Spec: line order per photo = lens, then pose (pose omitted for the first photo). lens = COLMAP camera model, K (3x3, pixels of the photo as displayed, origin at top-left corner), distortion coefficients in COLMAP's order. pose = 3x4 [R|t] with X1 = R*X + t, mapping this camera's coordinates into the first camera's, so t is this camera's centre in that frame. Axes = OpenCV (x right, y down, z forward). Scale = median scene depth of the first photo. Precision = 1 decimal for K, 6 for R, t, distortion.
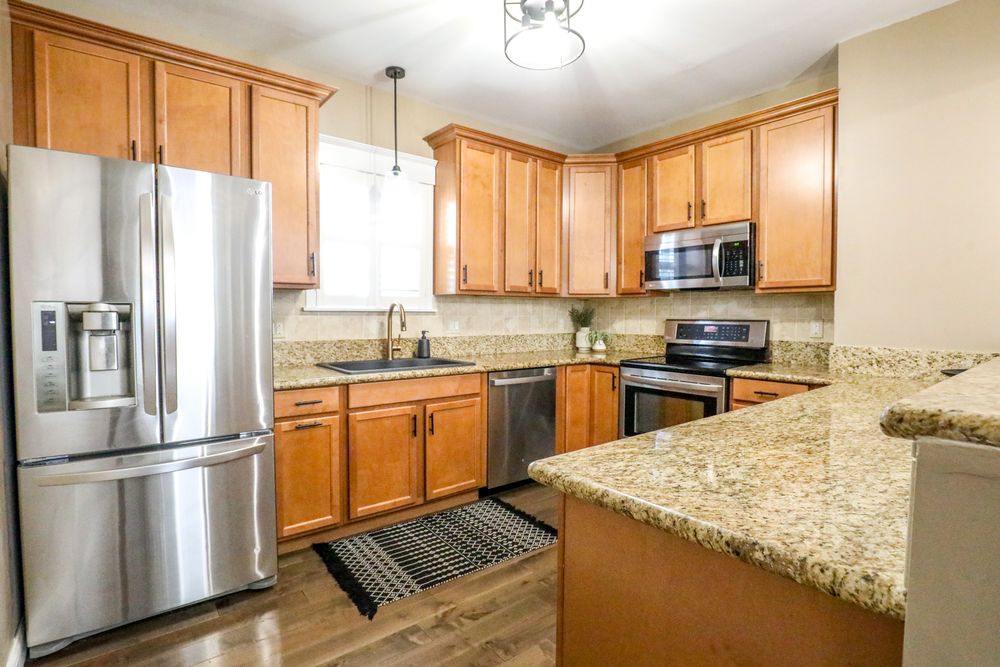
lens RADIAL K [[475.4, 0, 496.1], [0, 475.4, 332.8], [0, 0, 1]] dist [-0.035979, 0.008546]
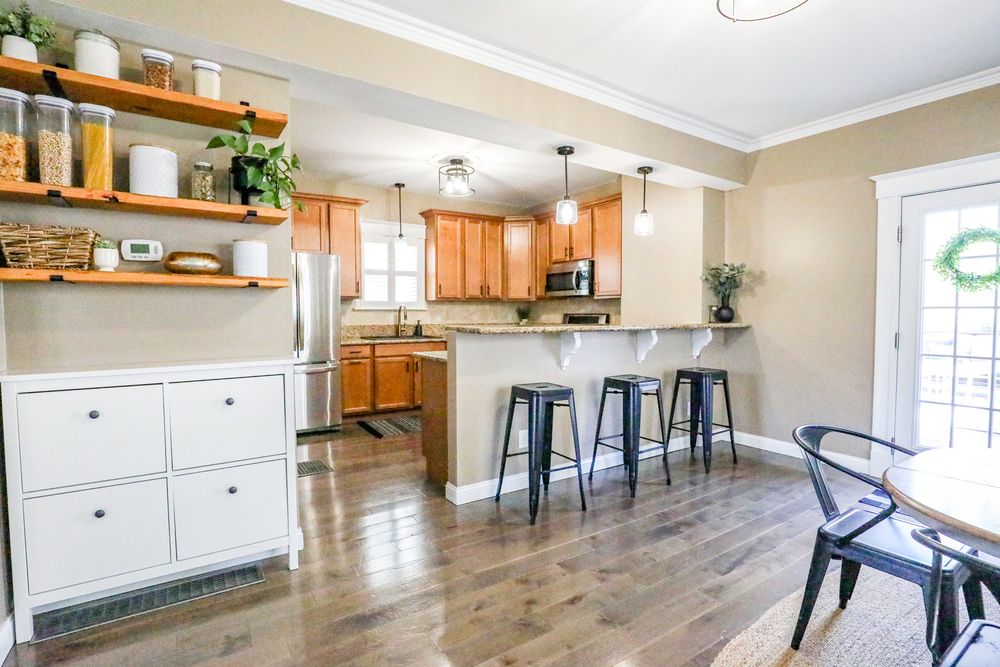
lens RADIAL K [[475.4, 0, 496.1], [0, 475.4, 332.8], [0, 0, 1]] dist [-0.035979, 0.008546]
pose [[0.994455, 0.000998, -0.105162, 0.351130], [-0.000397, 0.999983, 0.005739, 0.034326], [0.105166, -0.005666, 0.994439, -0.815245]]
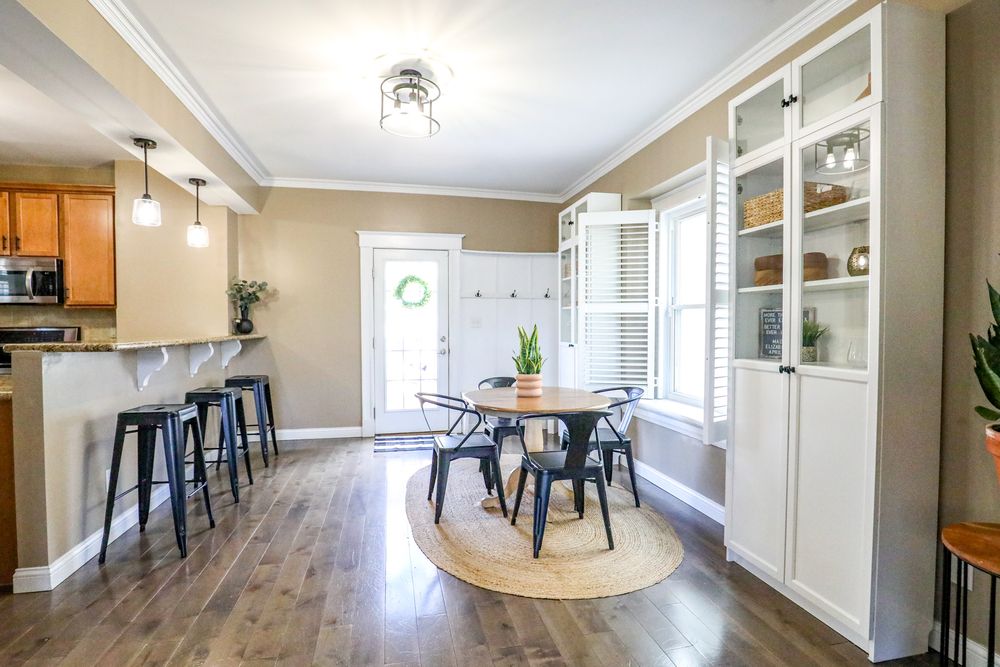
lens RADIAL K [[475.4, 0, 496.1], [0, 475.4, 332.8], [0, 0, 1]] dist [-0.035979, 0.008546]
pose [[0.450323, -0.020490, 0.892630, -0.115580], [0.037268, 0.999297, 0.004137, 0.032447], [-0.892087, 0.031404, 0.450770, -0.776585]]
